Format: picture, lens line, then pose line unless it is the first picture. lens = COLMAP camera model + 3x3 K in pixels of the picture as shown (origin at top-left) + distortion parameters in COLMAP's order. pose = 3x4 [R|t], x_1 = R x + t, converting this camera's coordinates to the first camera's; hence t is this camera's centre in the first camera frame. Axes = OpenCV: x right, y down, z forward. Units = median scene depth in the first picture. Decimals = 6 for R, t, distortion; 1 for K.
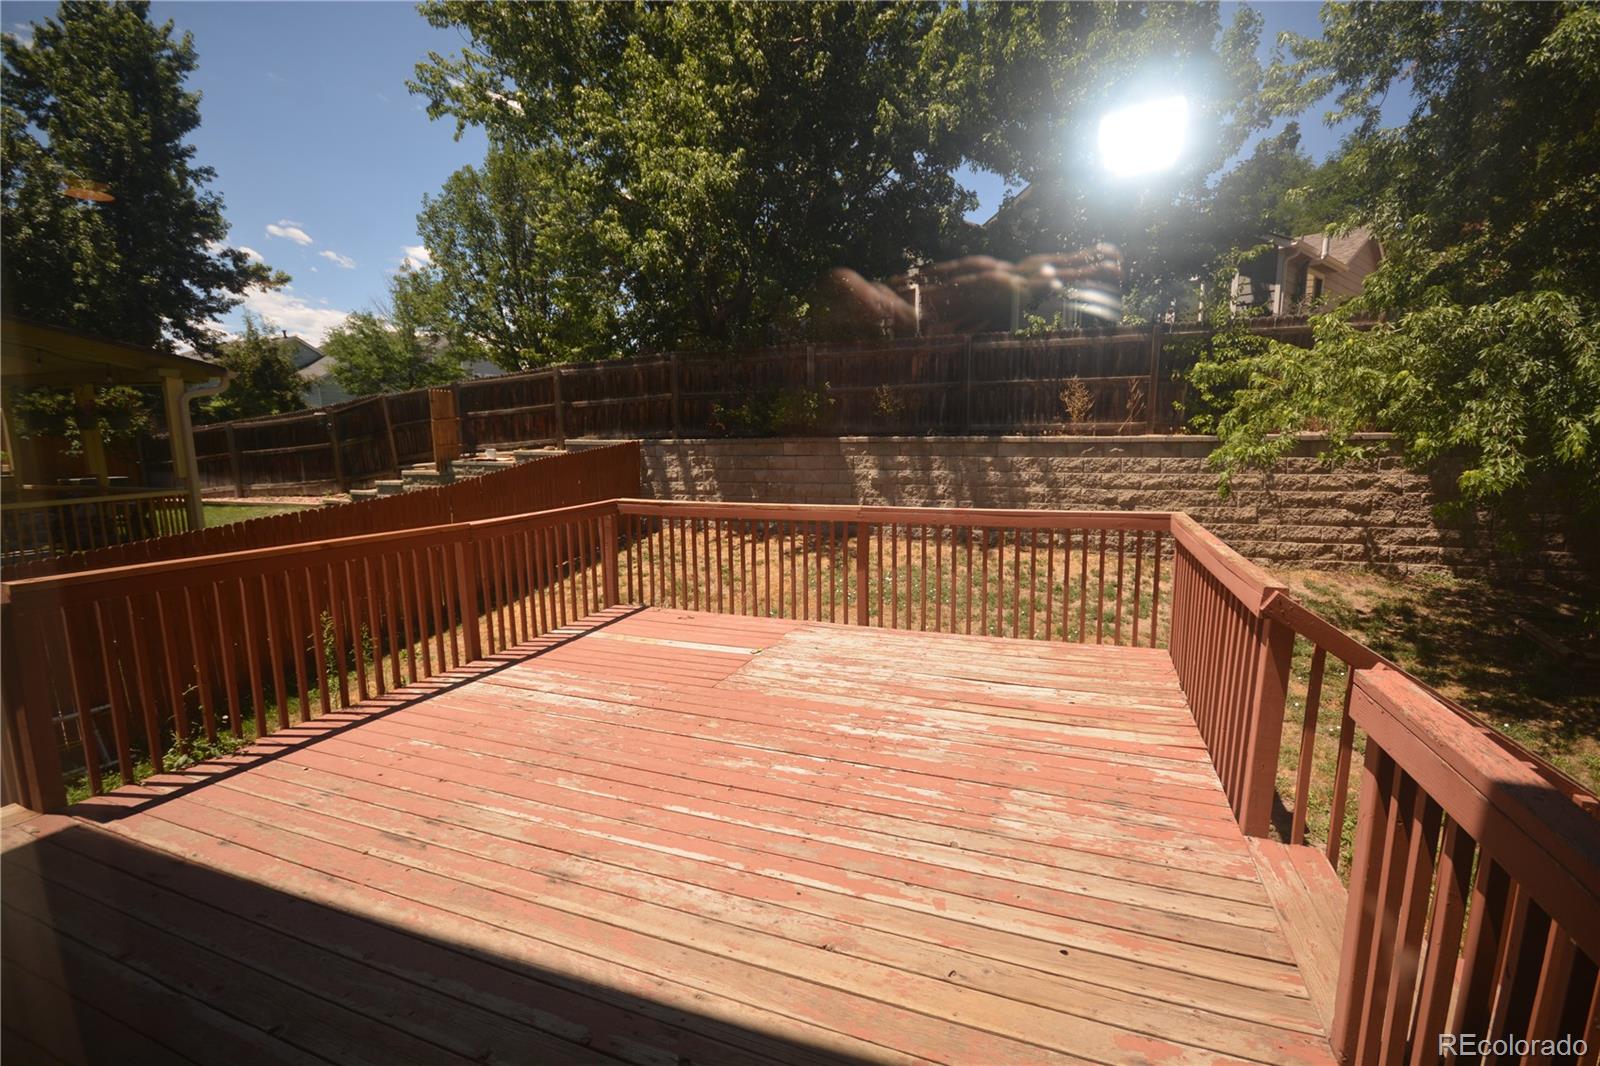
lens RADIAL K [[699.7, 0, 805.3], [0, 699.7, 540.9], [0, 0, 1]] dist [-0.000635, -0.004253]
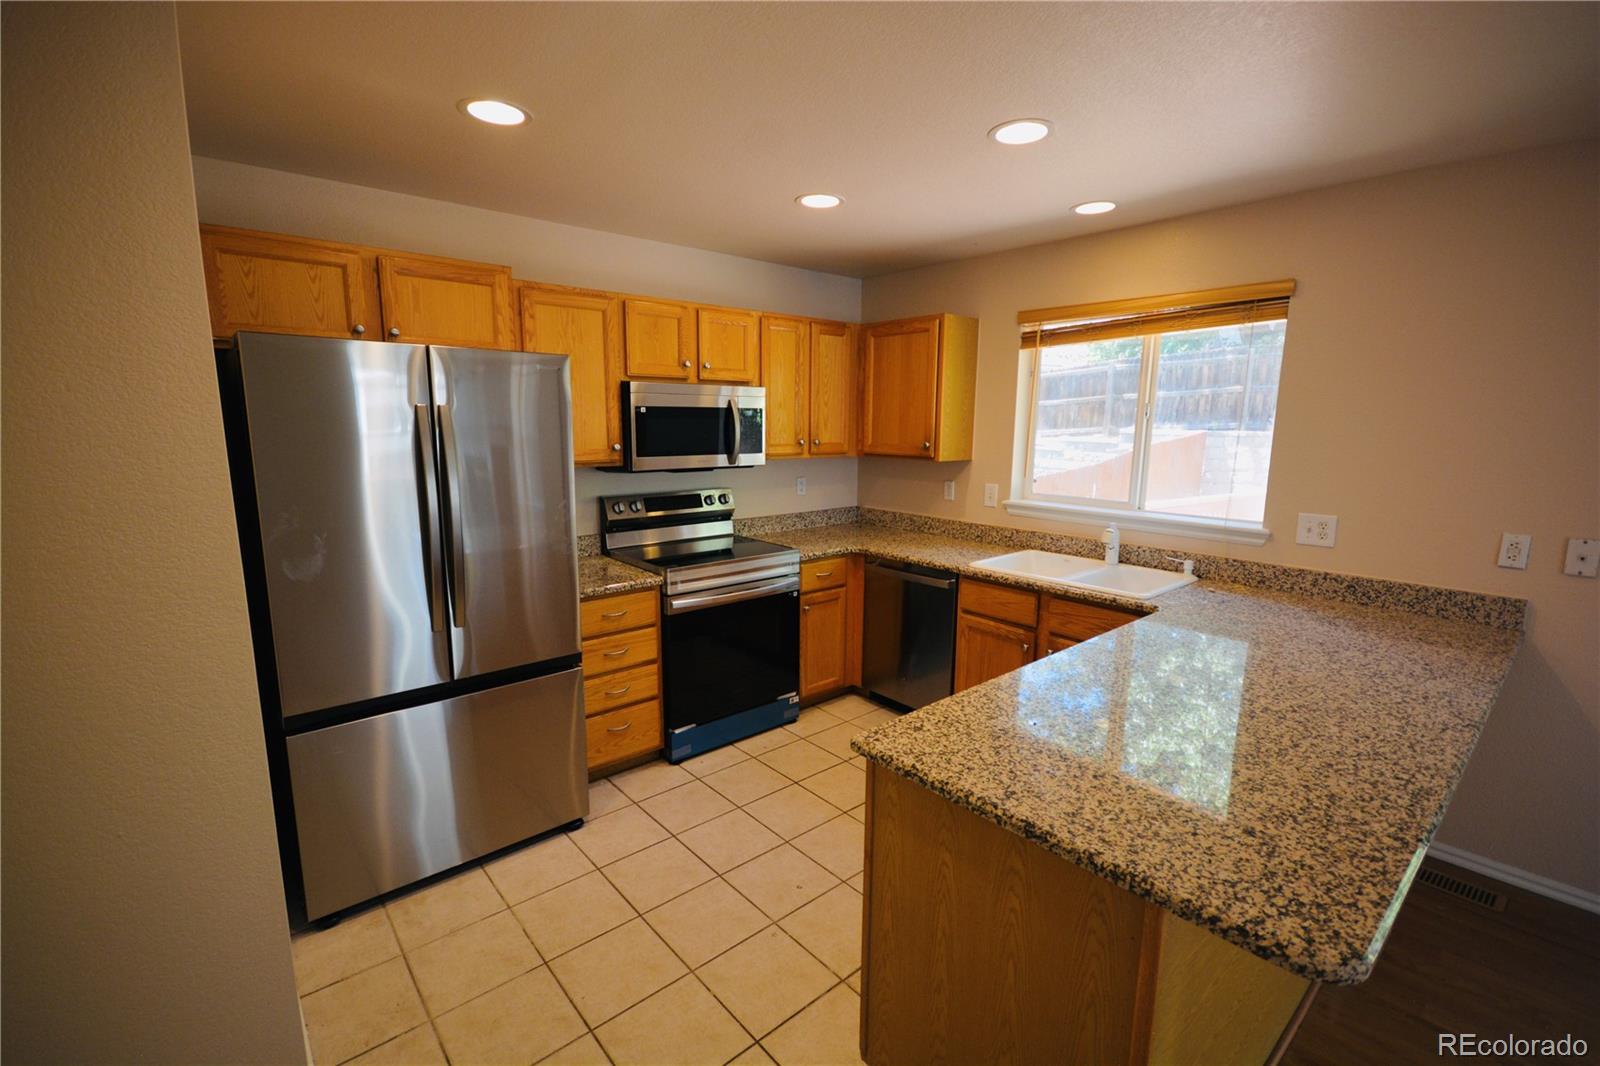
lens RADIAL K [[706.5, 0, 799.5], [0, 706.5, 539.1], [0, 0, 1]] dist [-0.000058, -0.003710]
pose [[0.873328, 0.099769, -0.476806, -0.356403], [-0.096155, 0.994850, 0.032048, 0.059673], [0.477548, 0.017859, 0.878424, -0.311952]]
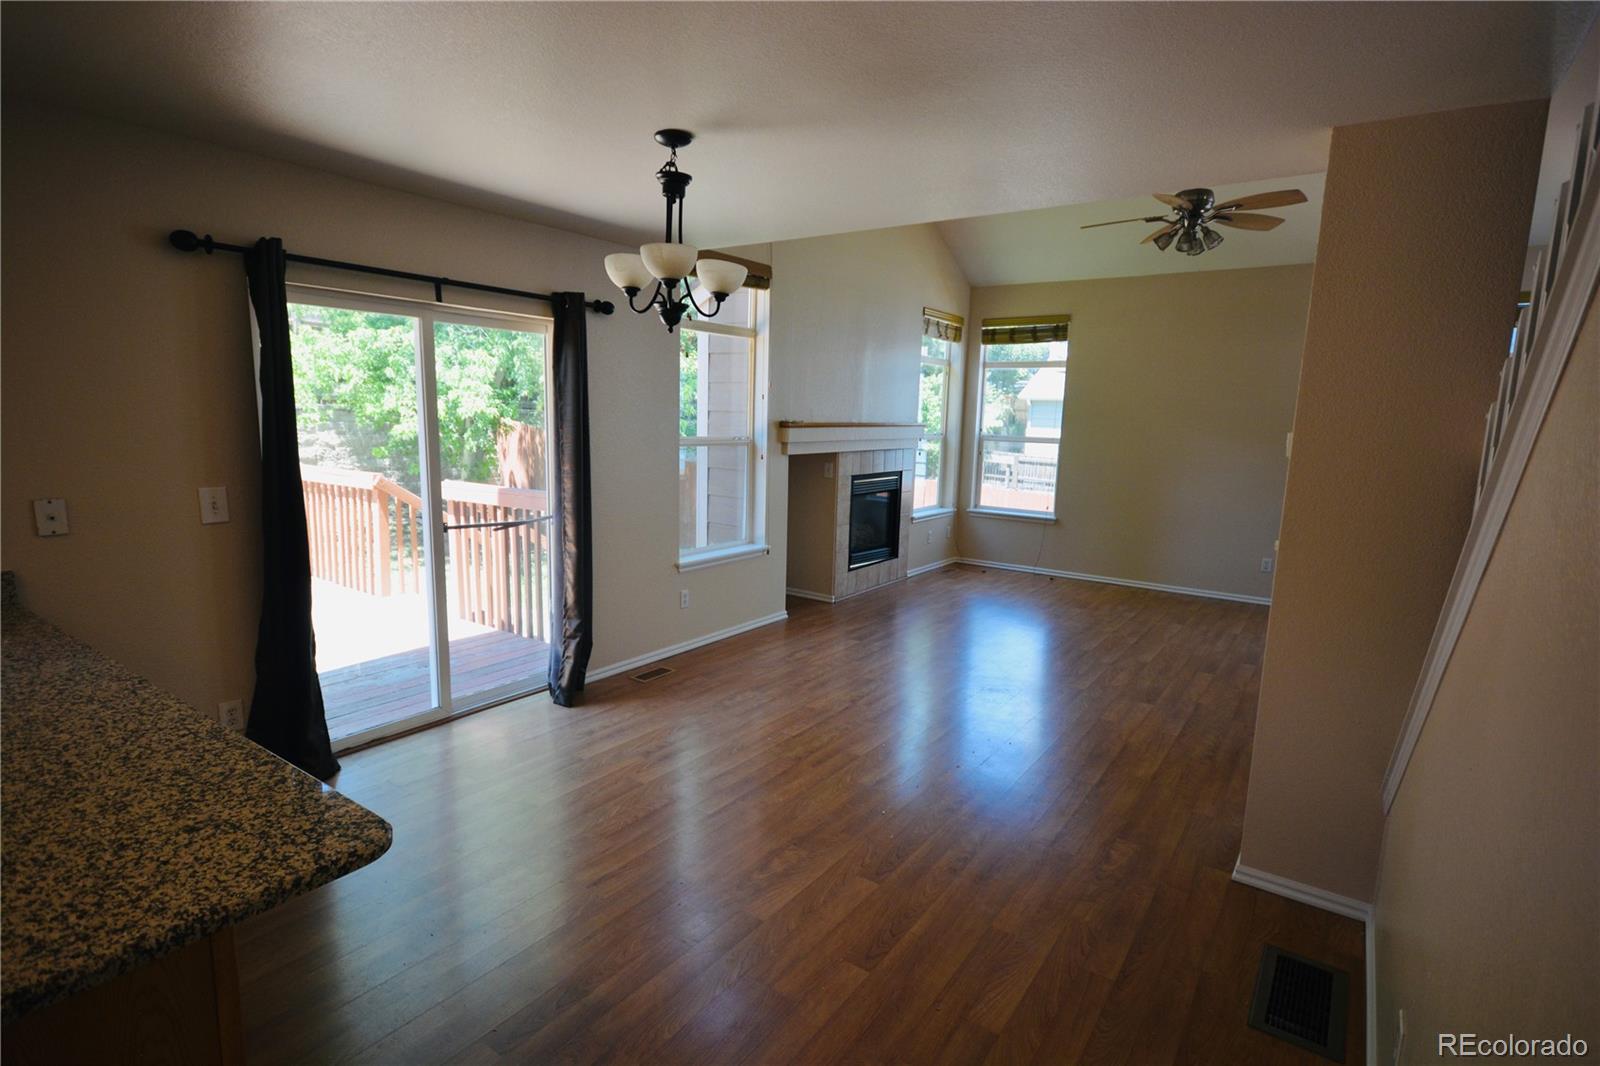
lens RADIAL K [[791.7, 0, 805.4], [0, 791.7, 534.5], [0, 0, 1]] dist [0.022944, -0.014487]
pose [[0.250181, -0.130706, 0.959336, -0.451014], [0.127259, 0.986689, 0.101245, 0.058866], [-0.959799, 0.096754, 0.263485, -0.298048]]
